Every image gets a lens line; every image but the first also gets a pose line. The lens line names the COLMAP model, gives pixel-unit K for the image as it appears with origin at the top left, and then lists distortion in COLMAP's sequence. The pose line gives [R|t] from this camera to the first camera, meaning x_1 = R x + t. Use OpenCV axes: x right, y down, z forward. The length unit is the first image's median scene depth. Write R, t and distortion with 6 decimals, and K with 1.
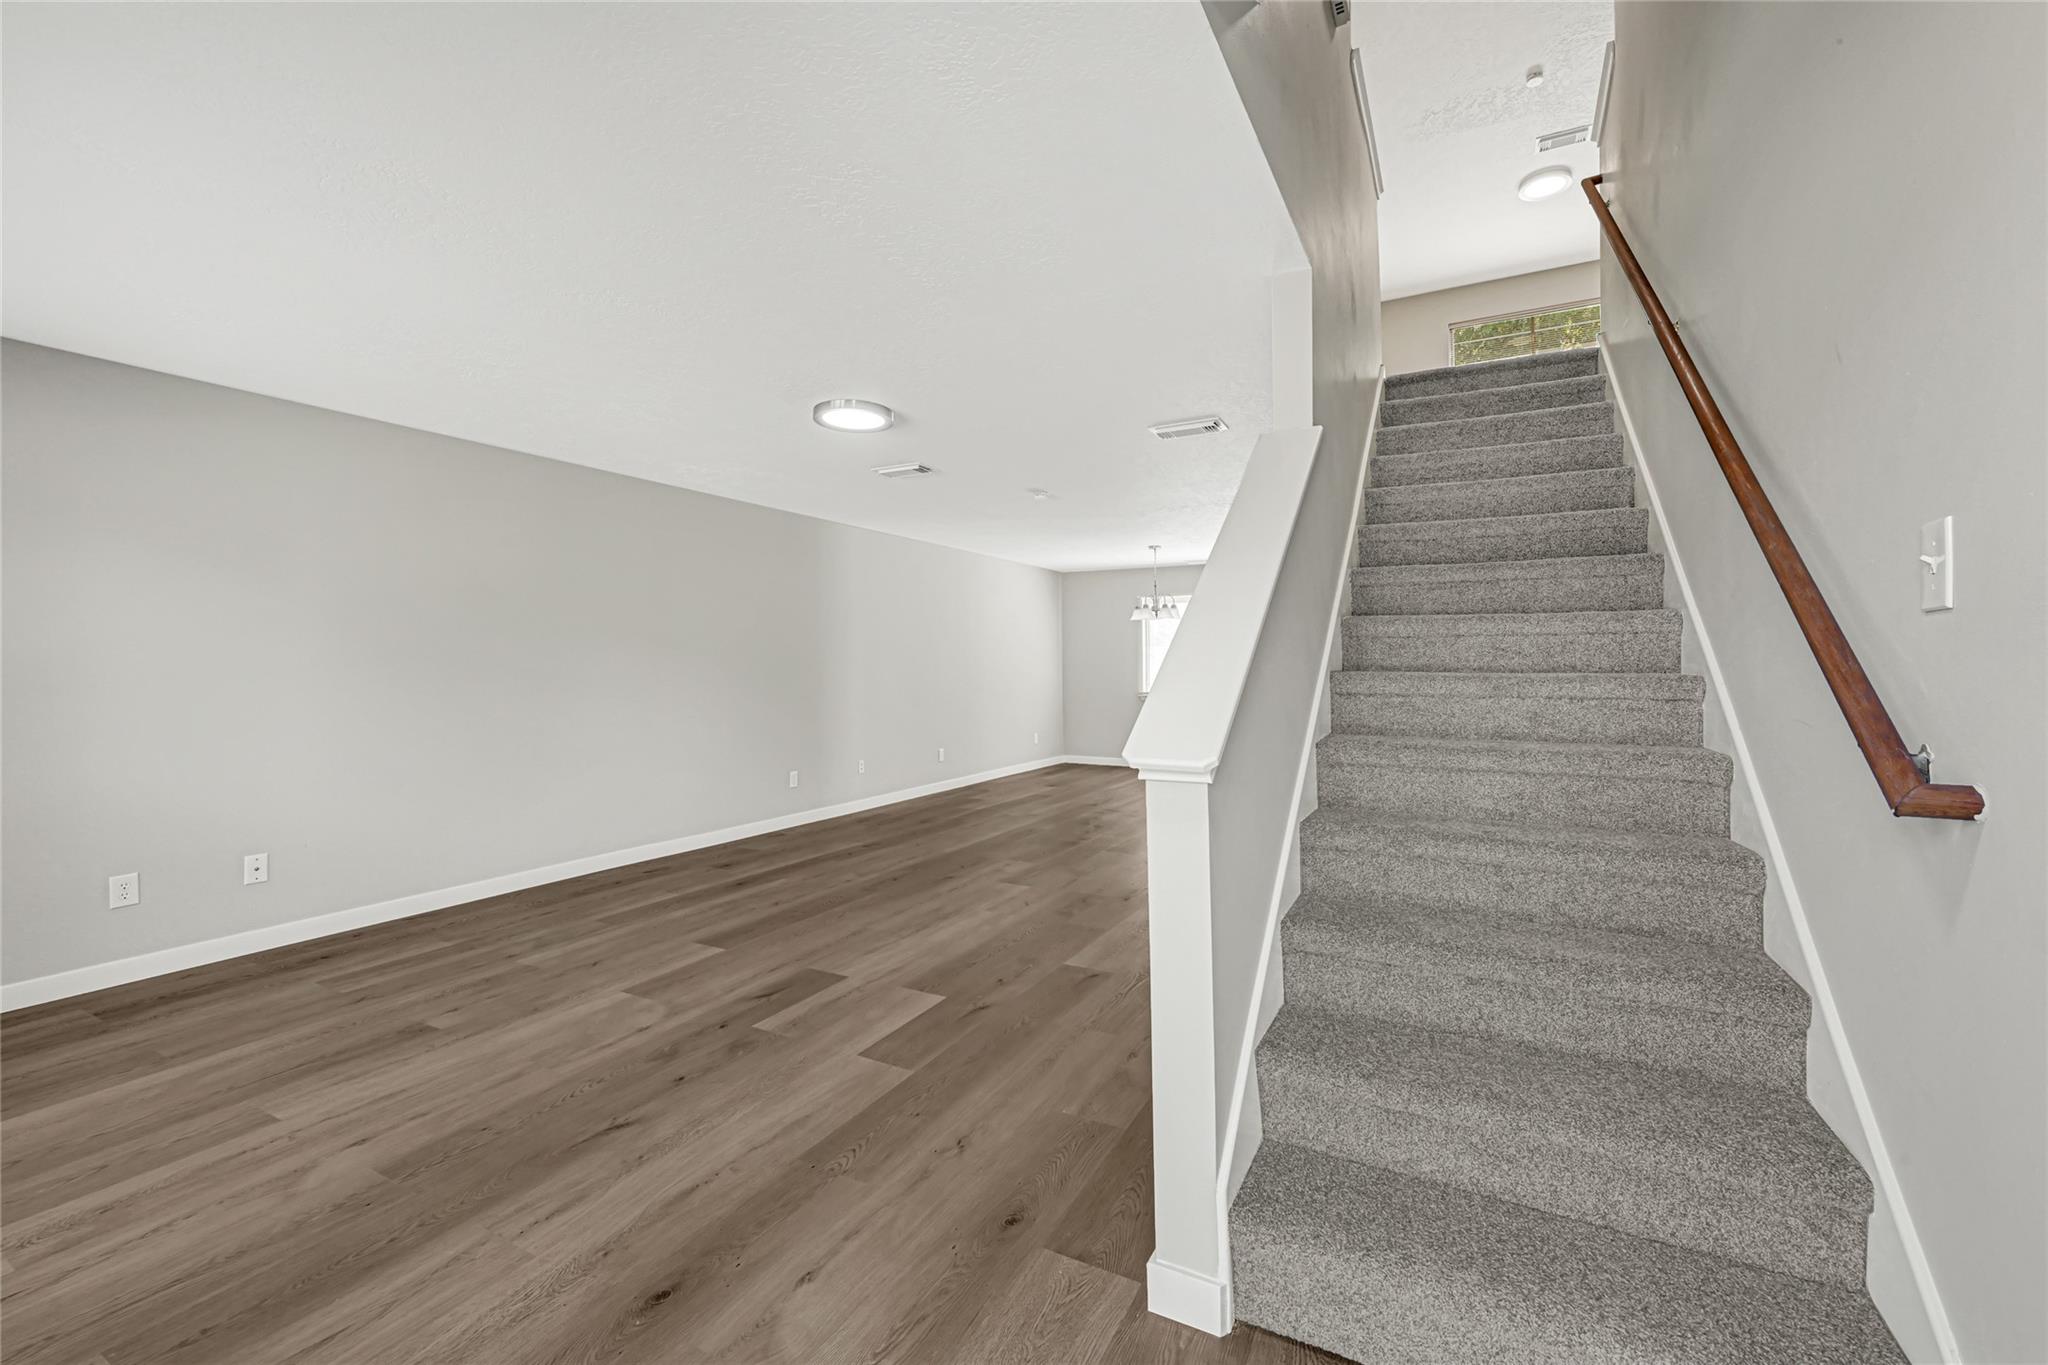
lens RADIAL K [[841.0, 0, 1032.8], [0, 841.0, 668.8], [0, 0, 1]] dist [-0.000007, -0.000266]
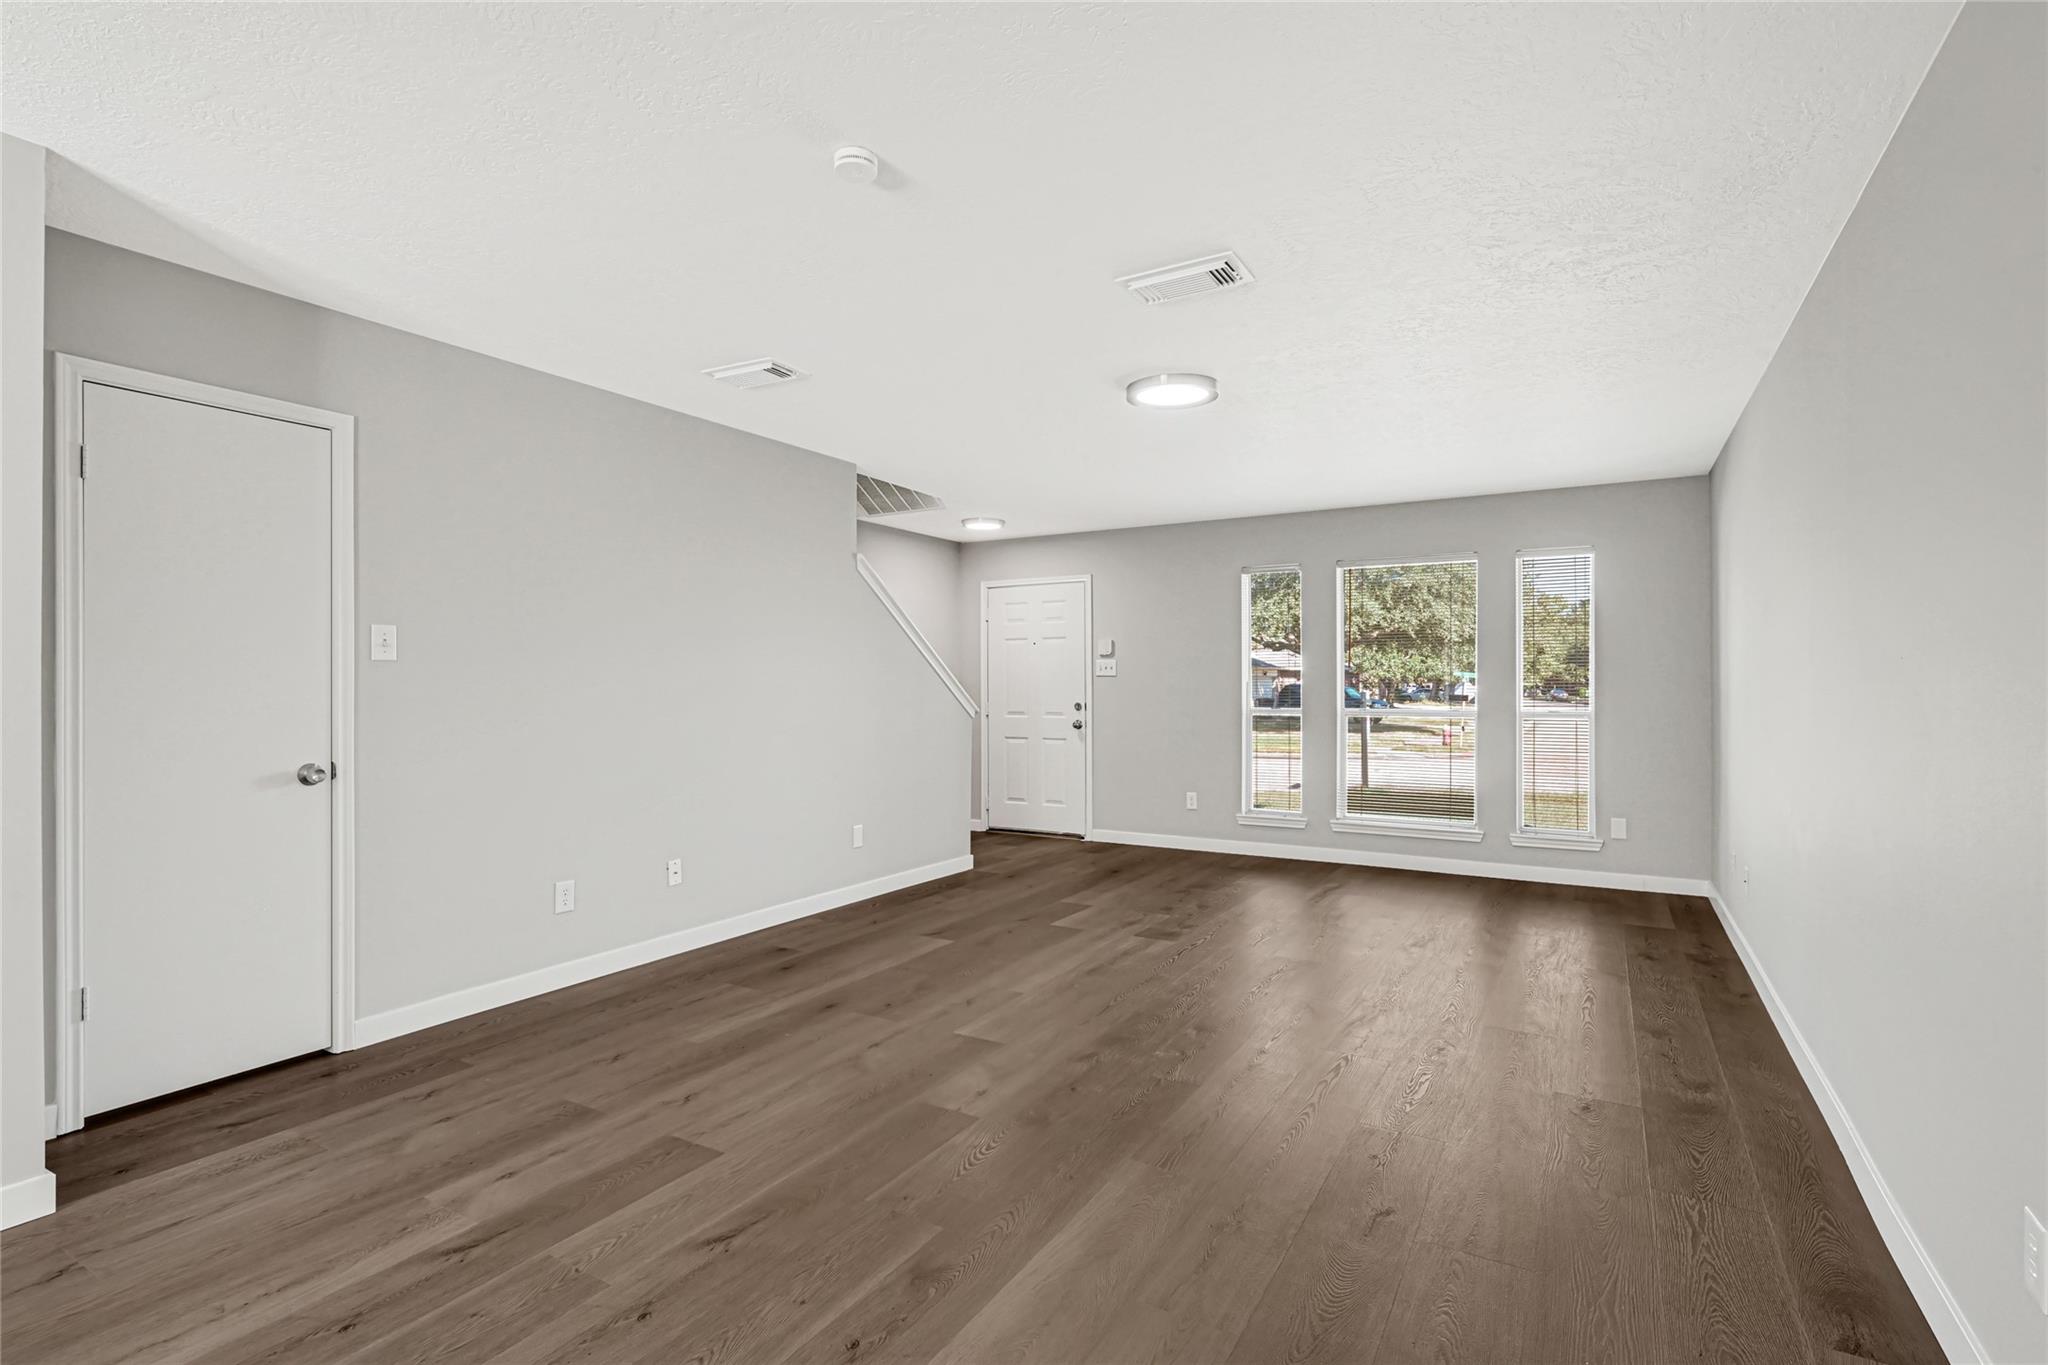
lens RADIAL K [[966.6, 0, 1039.5], [0, 966.6, 680.9], [0, 0, 1]] dist [-0.000363, 0.000024]
pose [[-0.999383, 0.002838, 0.035014, -0.139032], [0.002796, 0.999995, -0.001248, -0.004144], [-0.035018, -0.001149, -0.999386, 2.522300]]
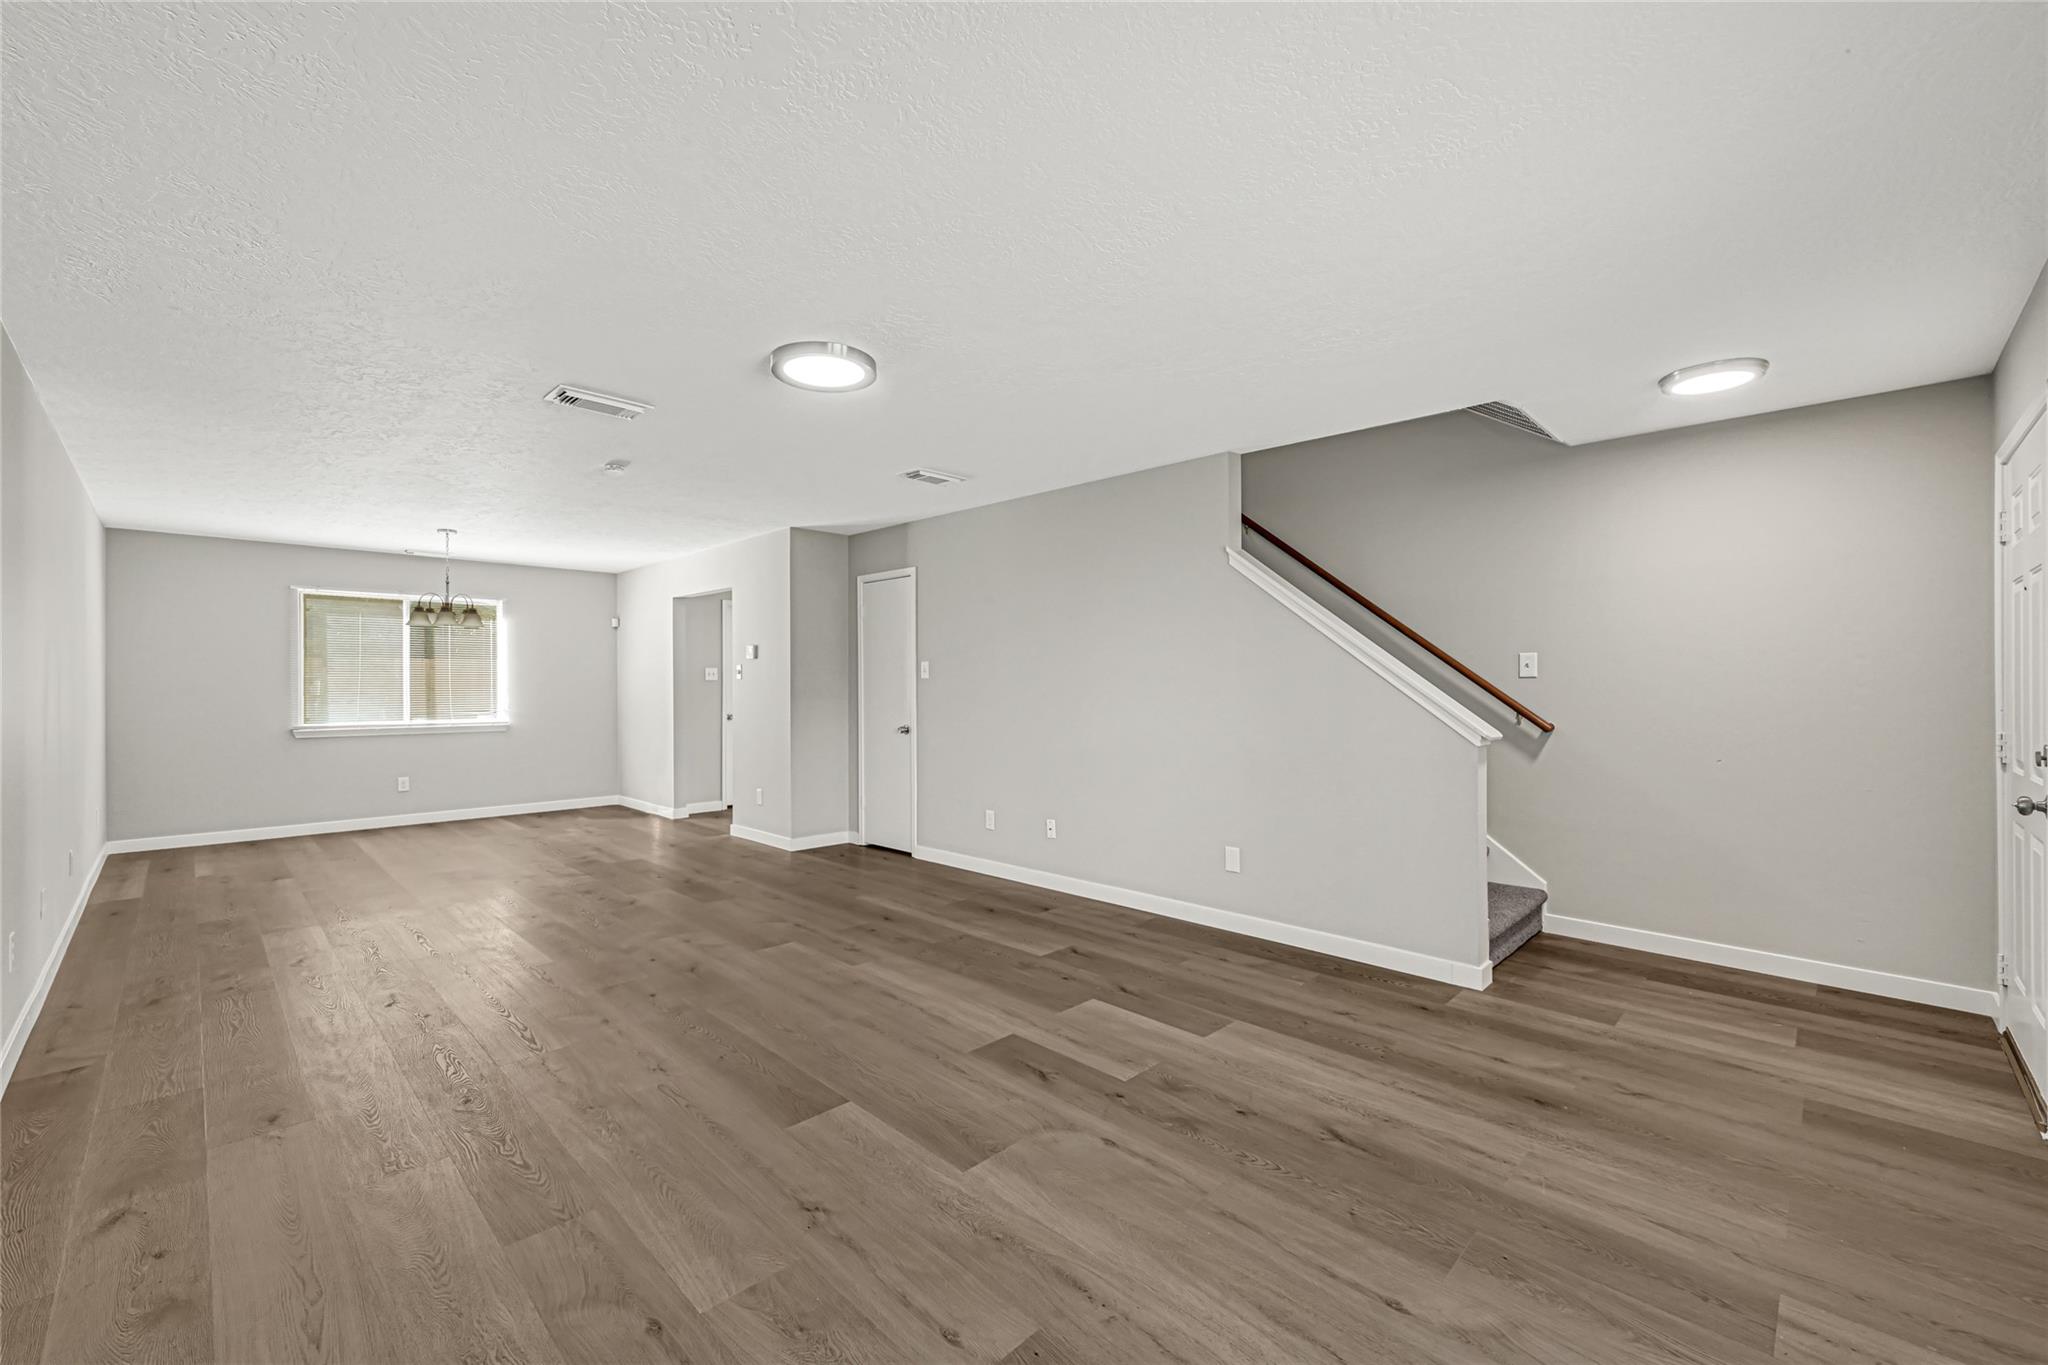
lens RADIAL K [[834.9, 0, 1024.0], [0, 834.9, 682.5], [0, 0, 1]] dist [-0.000752, -0.000074]
pose [[0.282523, 0.003845, 0.959253, -1.135340], [0.002661, 0.999985, -0.004792, -0.010976], [-0.959257, 0.003906, 0.282508, 0.764767]]
